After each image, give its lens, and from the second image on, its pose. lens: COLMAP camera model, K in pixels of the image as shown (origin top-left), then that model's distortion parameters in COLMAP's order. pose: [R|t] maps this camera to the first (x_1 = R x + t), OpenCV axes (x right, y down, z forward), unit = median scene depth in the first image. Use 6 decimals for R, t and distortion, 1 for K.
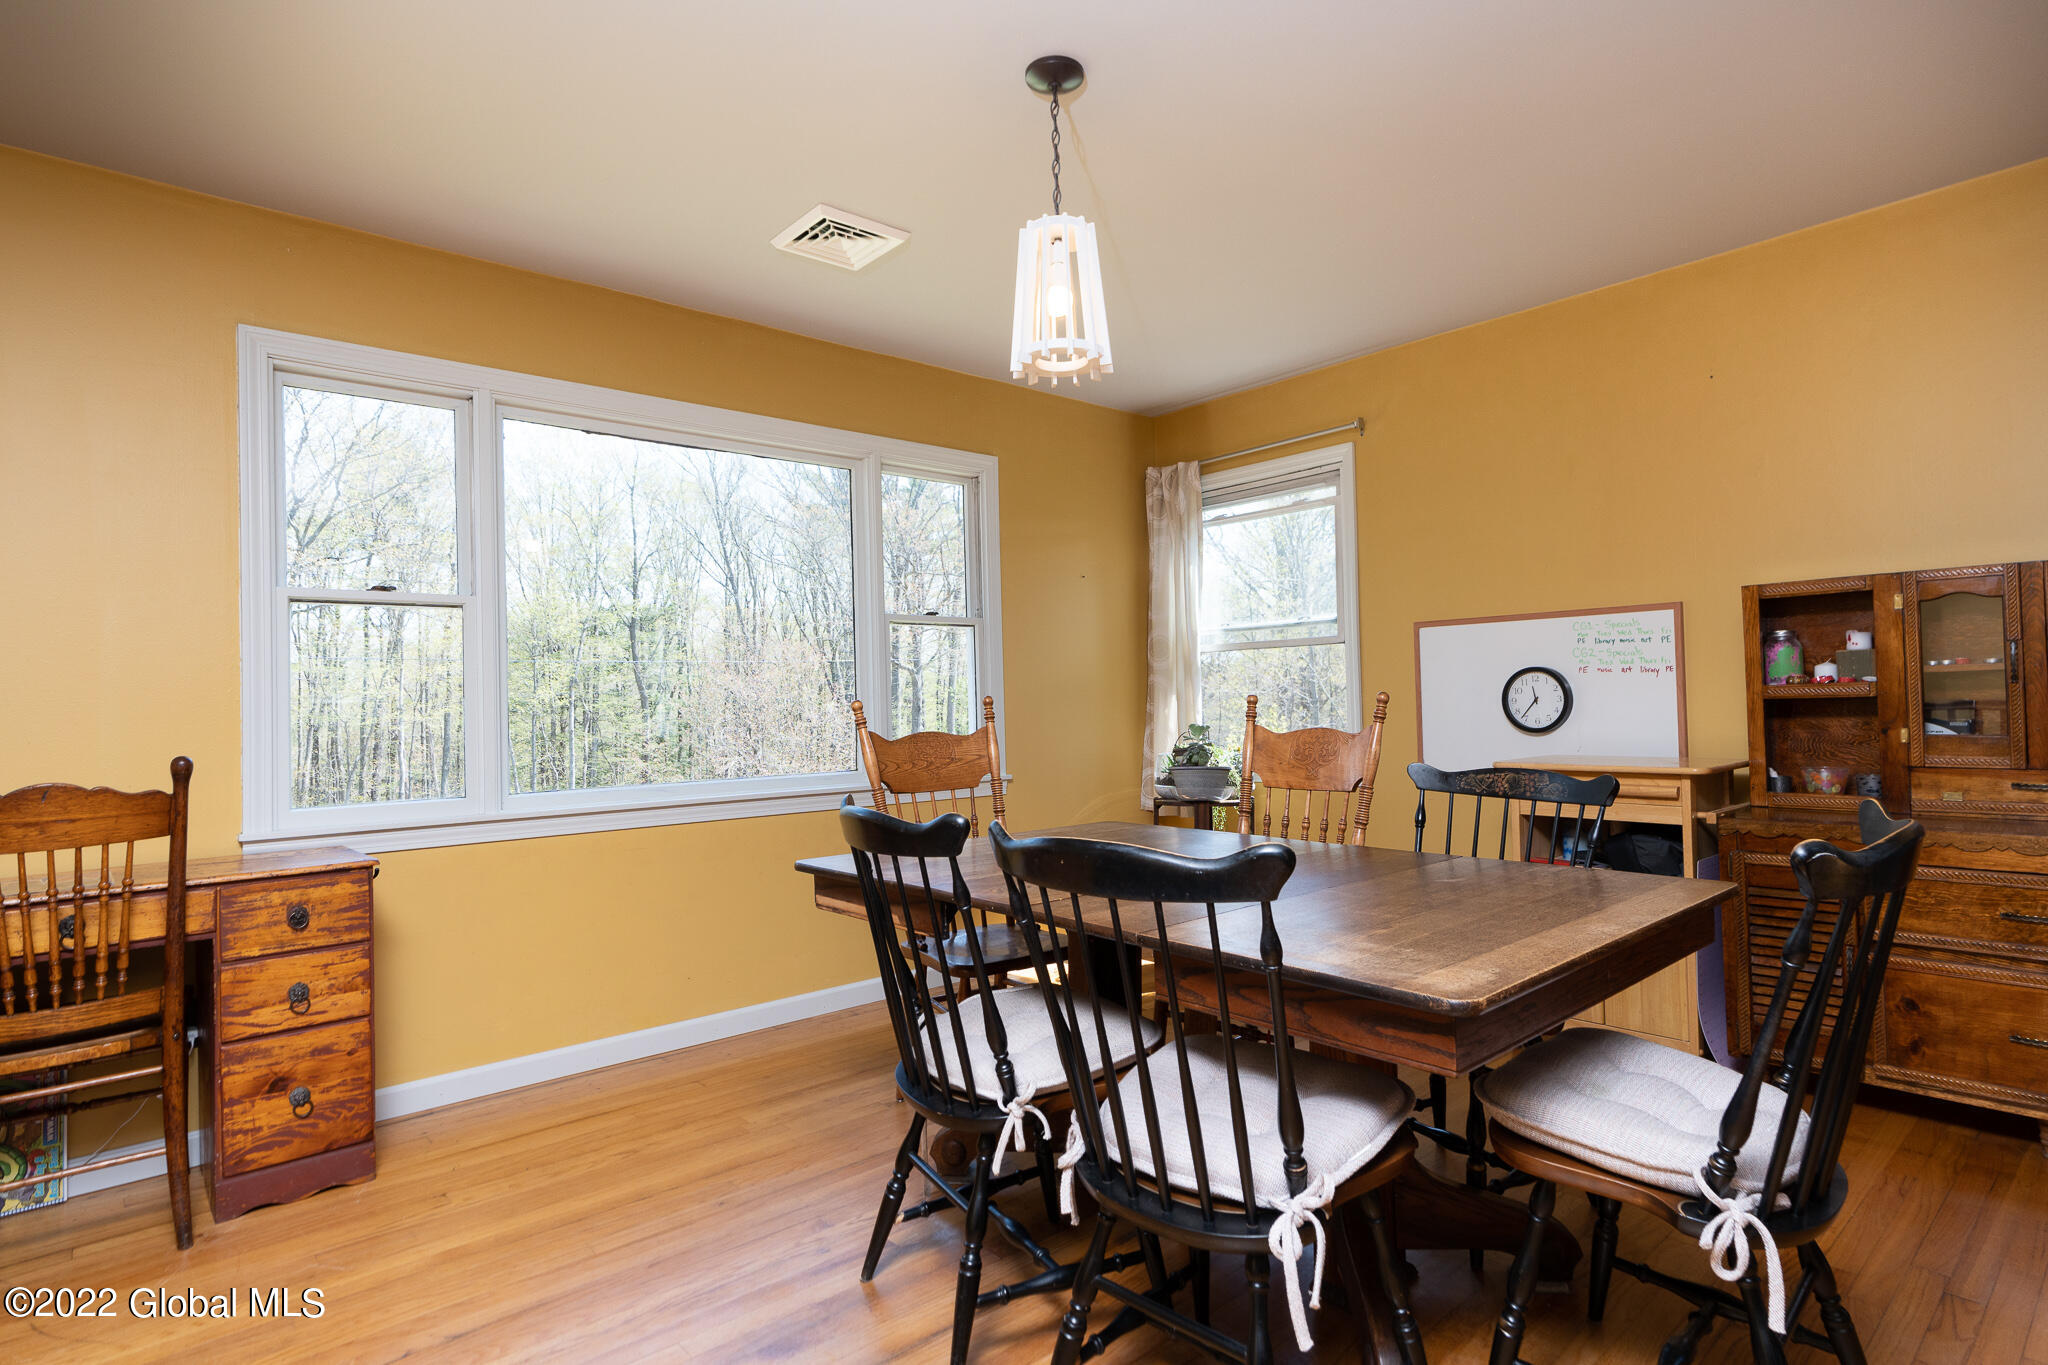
lens RADIAL K [[1061.5, 0, 1025.6], [0, 1061.5, 685.3], [0, 0, 1]] dist [-0.005370, 0.000136]
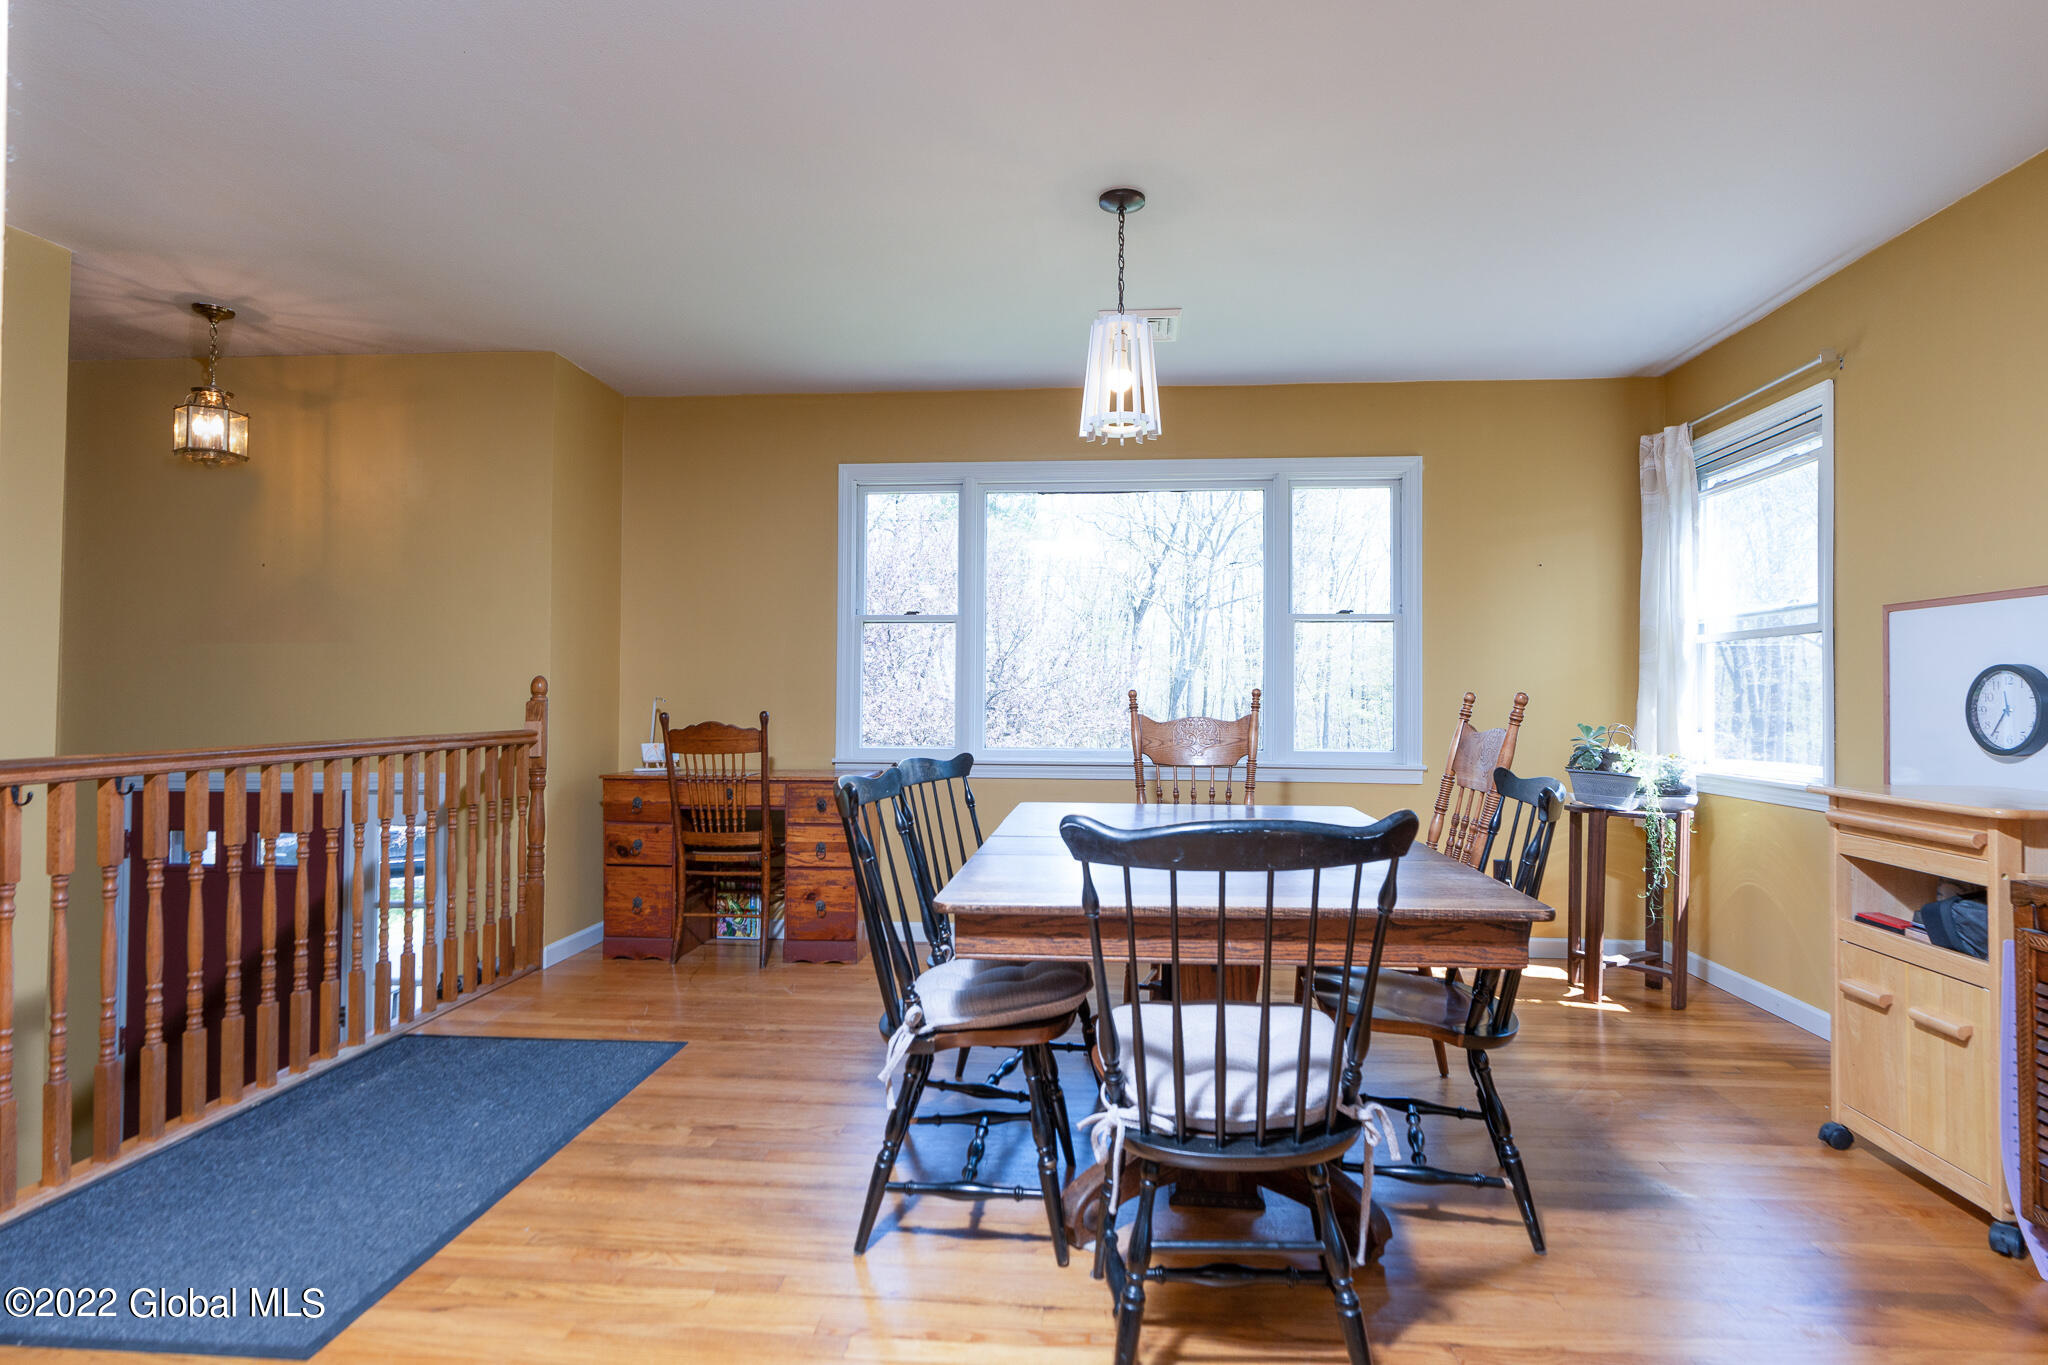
lens RADIAL K [[1047.2, 0, 1024.7], [0, 1047.2, 683.7], [0, 0, 1]] dist [0.001761, 0.000846]
pose [[0.690610, 0.017529, -0.723015, 0.574860], [-0.009889, 0.999842, 0.014794, -0.008662], [0.723160, -0.003067, 0.690674, 0.027429]]
